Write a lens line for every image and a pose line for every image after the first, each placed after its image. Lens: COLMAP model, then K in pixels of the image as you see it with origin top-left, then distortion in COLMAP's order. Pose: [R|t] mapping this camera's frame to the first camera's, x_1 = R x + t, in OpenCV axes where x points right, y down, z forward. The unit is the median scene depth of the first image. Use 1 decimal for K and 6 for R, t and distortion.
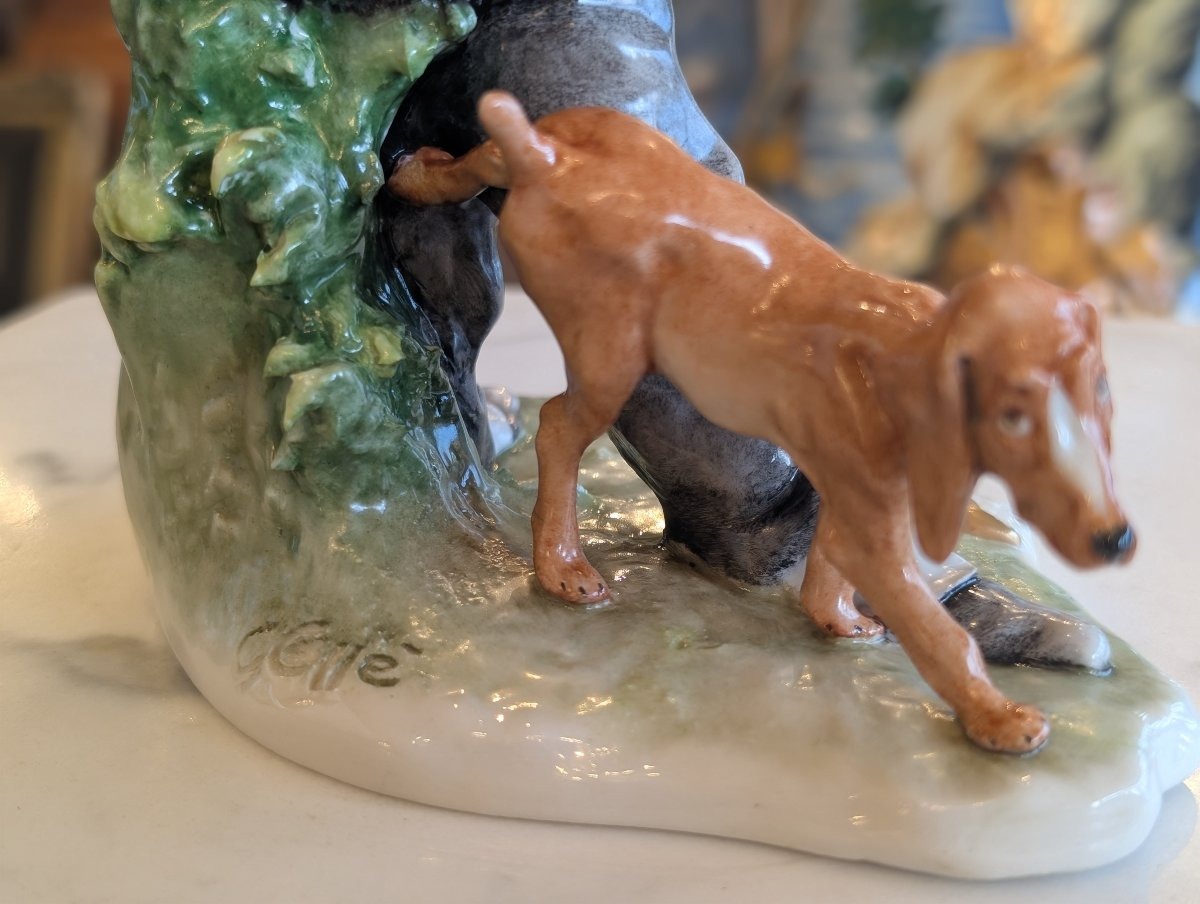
lens RADIAL K [[1849.0, 0, 649.4], [0, 1849.0, 424.2], [0, 0, 1]] dist [0.368427, -2.565223]
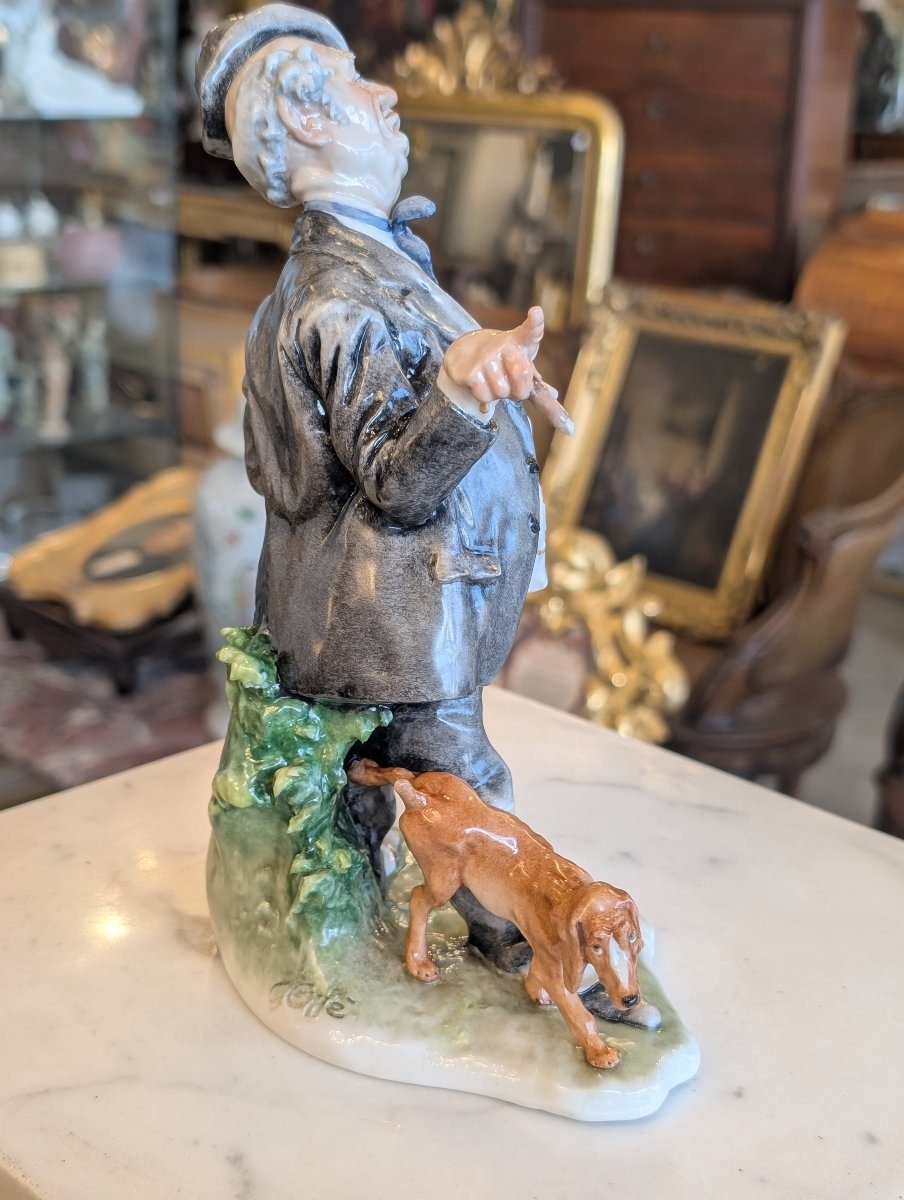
lens RADIAL K [[1849.0, 0, 454.4], [0, 1849.0, 600.3], [0, 0, 1]] dist [0.368427, -2.565223]
pose [[0.998428, 0.048637, -0.027862, 0.036304], [-0.048129, 0.998668, 0.018604, -0.399784], [0.028730, -0.017234, 0.999439, -1.211228]]
